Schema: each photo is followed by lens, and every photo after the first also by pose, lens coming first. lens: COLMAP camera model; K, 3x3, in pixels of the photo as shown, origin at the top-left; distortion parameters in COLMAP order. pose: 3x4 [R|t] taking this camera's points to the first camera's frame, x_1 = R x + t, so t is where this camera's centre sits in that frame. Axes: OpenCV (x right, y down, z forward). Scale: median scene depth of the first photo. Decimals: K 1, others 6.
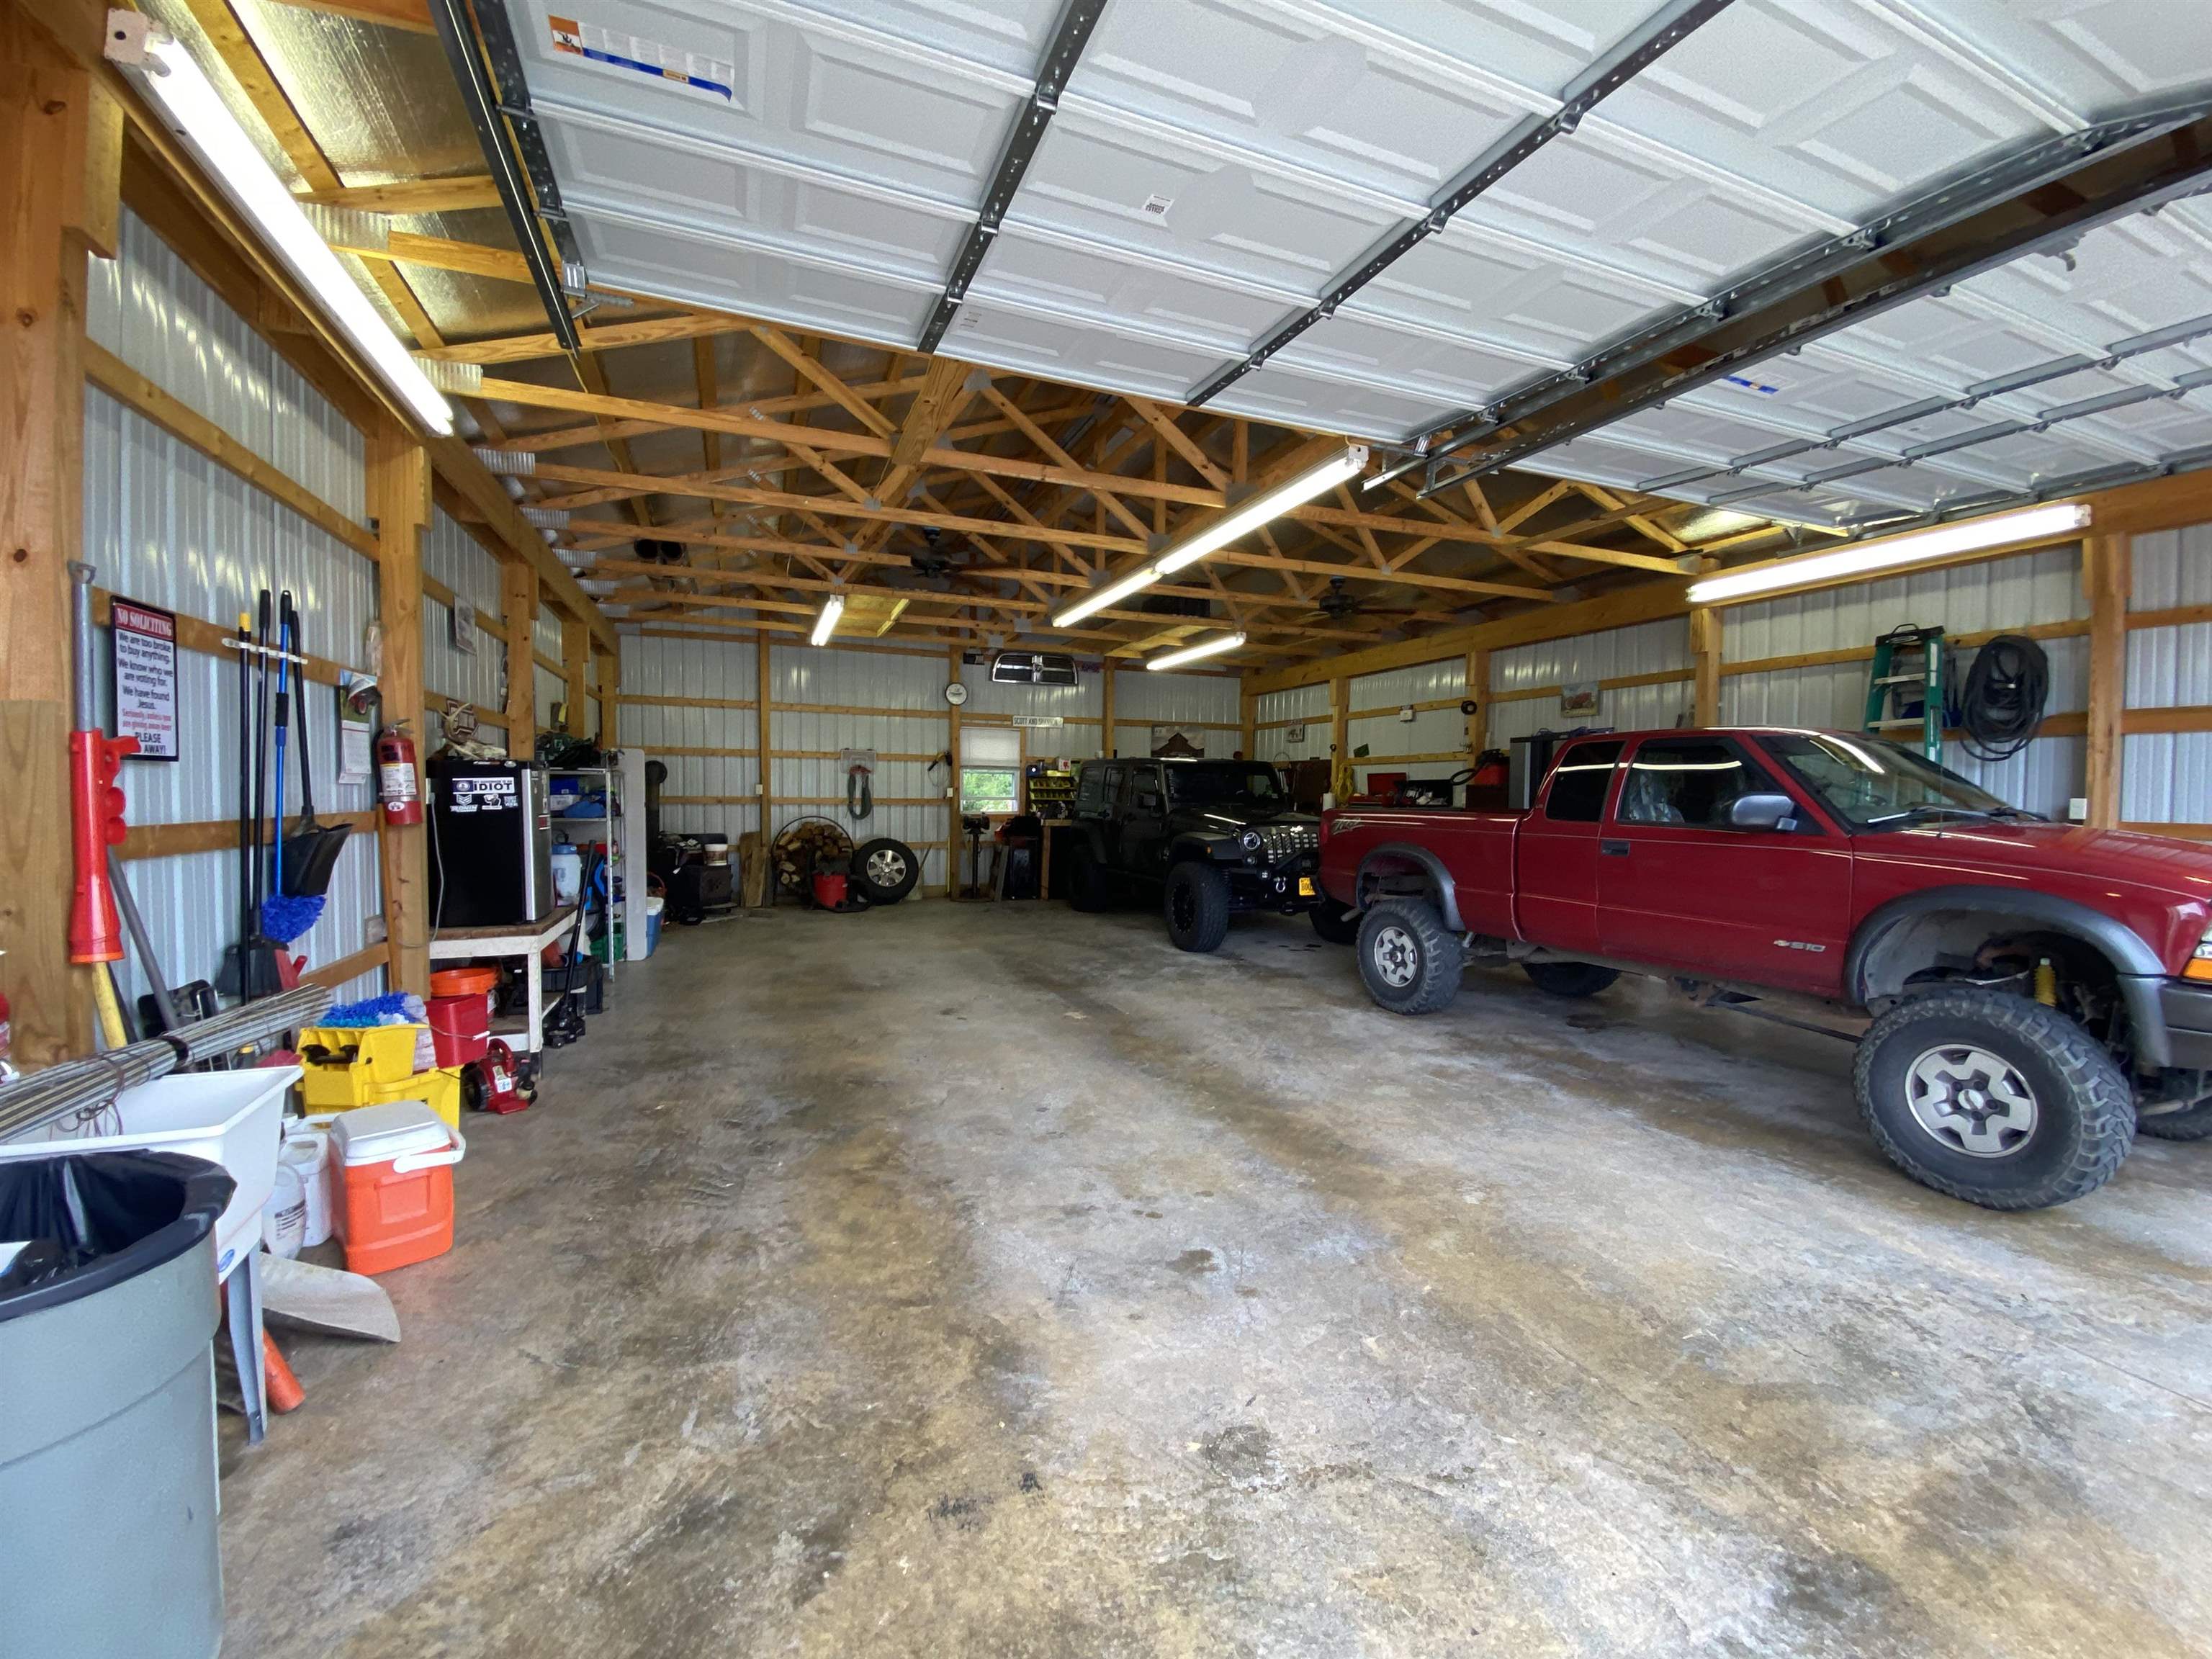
lens RADIAL K [[883.6, 0, 1110.9], [0, 883.6, 826.1], [0, 0, 1]] dist [-0.023795, -0.001459]
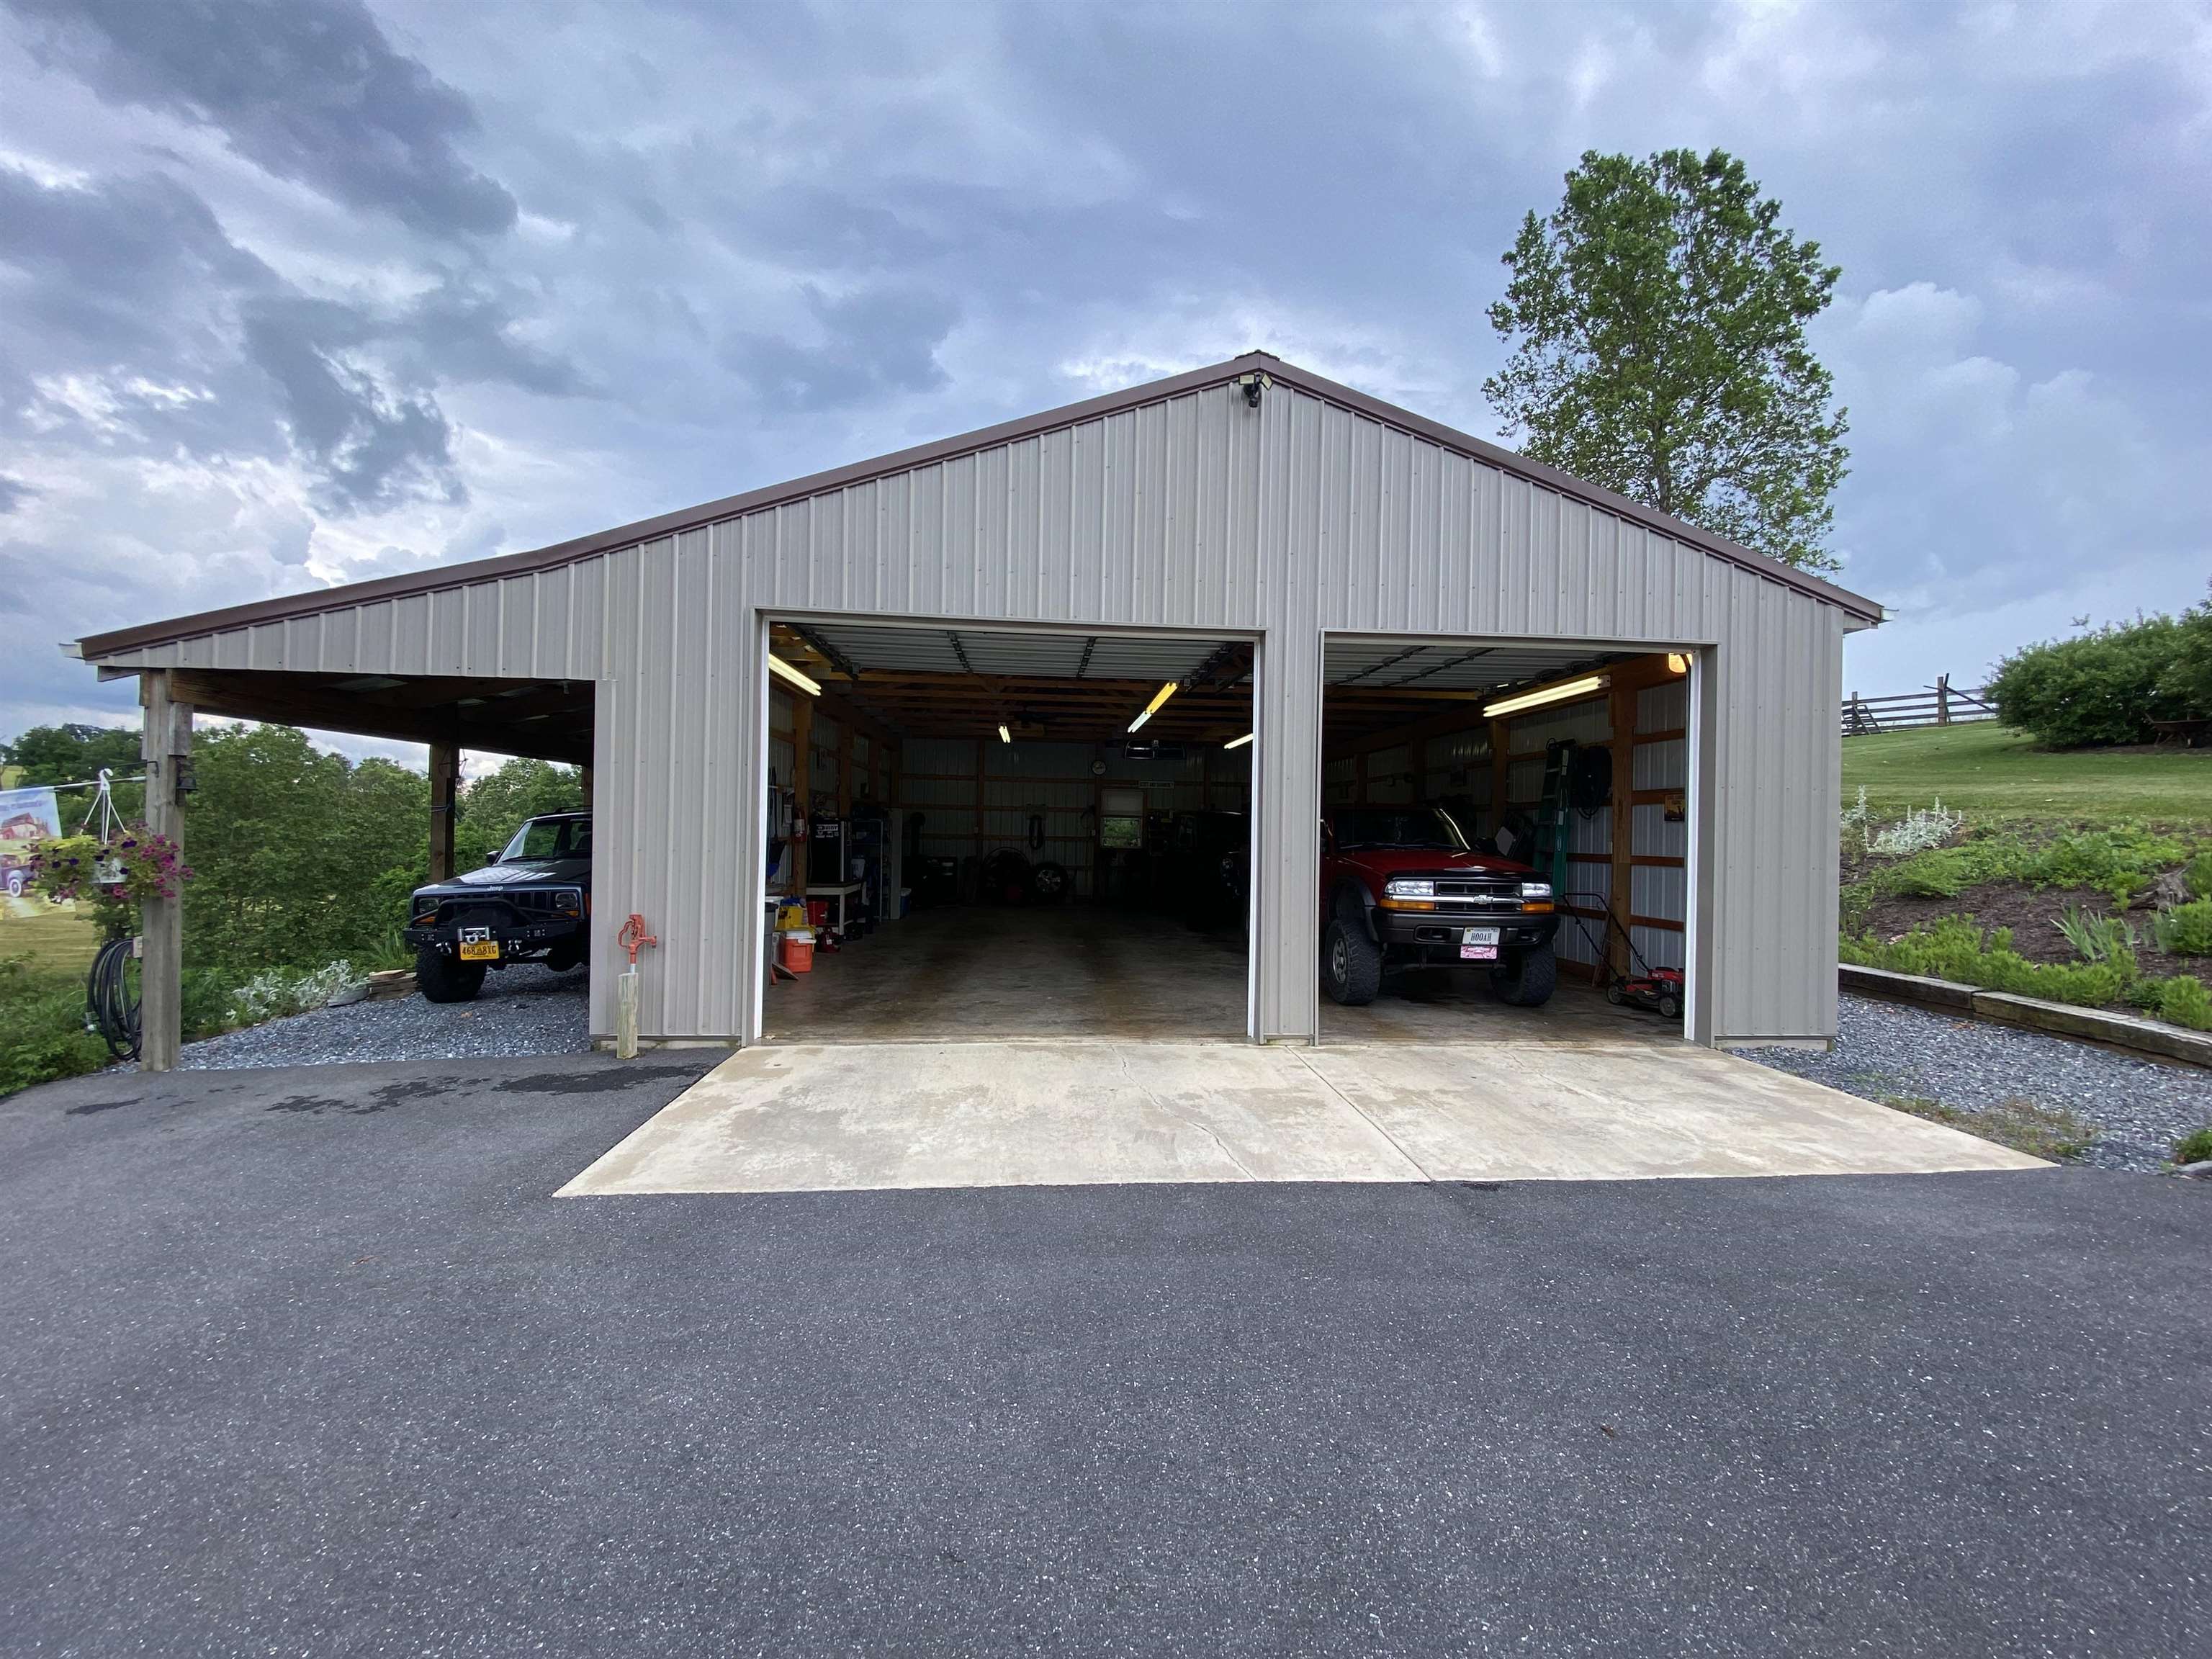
lens RADIAL K [[883.6, 0, 1106.5], [0, 883.6, 824.6], [0, 0, 1]] dist [-0.023795, -0.001459]
pose [[0.948694, 0.008244, -0.316088, 0.352257], [-0.023530, 0.998729, -0.044575, 0.016231], [0.315319, 0.049726, 0.947682, -0.480047]]
